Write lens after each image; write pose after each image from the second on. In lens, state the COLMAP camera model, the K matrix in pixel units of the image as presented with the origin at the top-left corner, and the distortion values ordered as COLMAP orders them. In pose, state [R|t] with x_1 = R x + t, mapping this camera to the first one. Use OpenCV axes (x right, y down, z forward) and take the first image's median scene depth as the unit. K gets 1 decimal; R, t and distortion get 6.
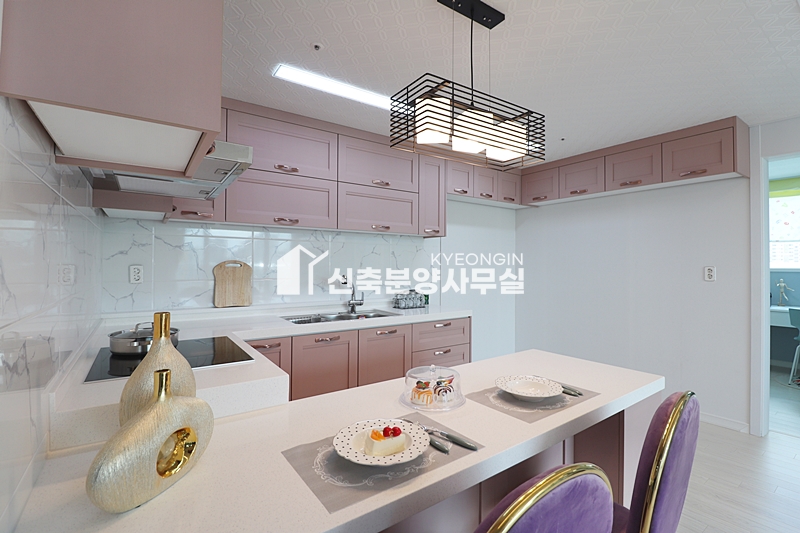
lens RADIAL K [[369.5, 0, 400.0], [0, 369.5, 266.5], [0, 0, 1]] dist [-0.002535, -0.000317]
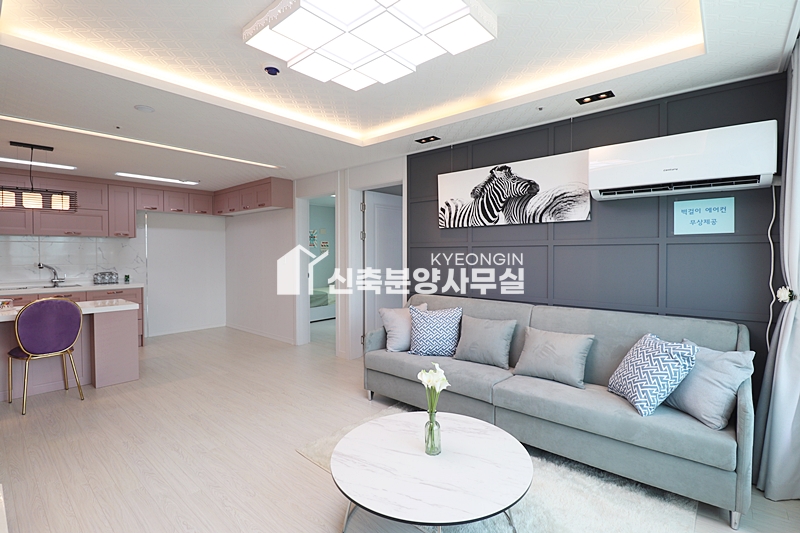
lens RADIAL K [[369.5, 0, 400.0], [0, 369.5, 266.5], [0, 0, 1]] dist [-0.002535, -0.000317]
pose [[0.974671, -0.012976, 0.223266, 0.955020], [0.004790, 0.999298, 0.037165, -0.012642], [-0.223591, -0.035154, 0.974049, -0.857561]]
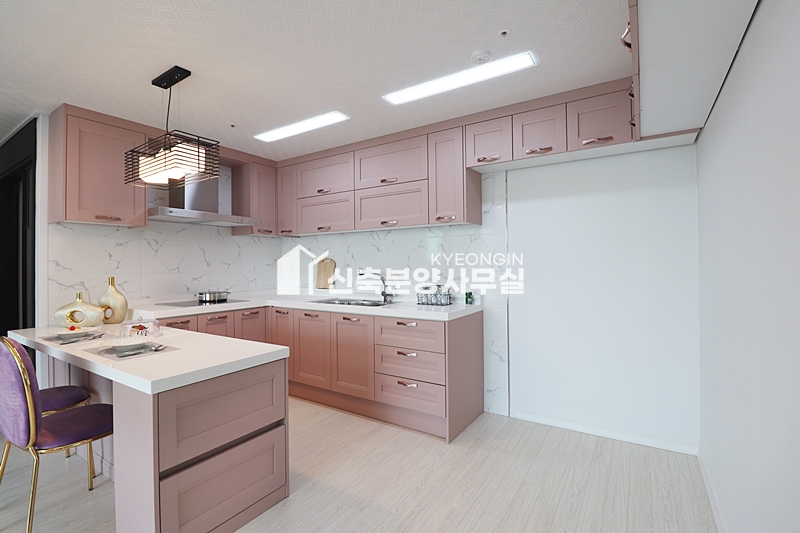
lens RADIAL K [[369.5, 0, 400.0], [0, 369.5, 266.5], [0, 0, 1]] dist [-0.002535, -0.000317]
pose [[0.366574, 0.008227, -0.930353, 0.921945], [0.014529, 0.999788, 0.014565, 0.002934], [0.930275, -0.018856, 0.366377, 0.631964]]
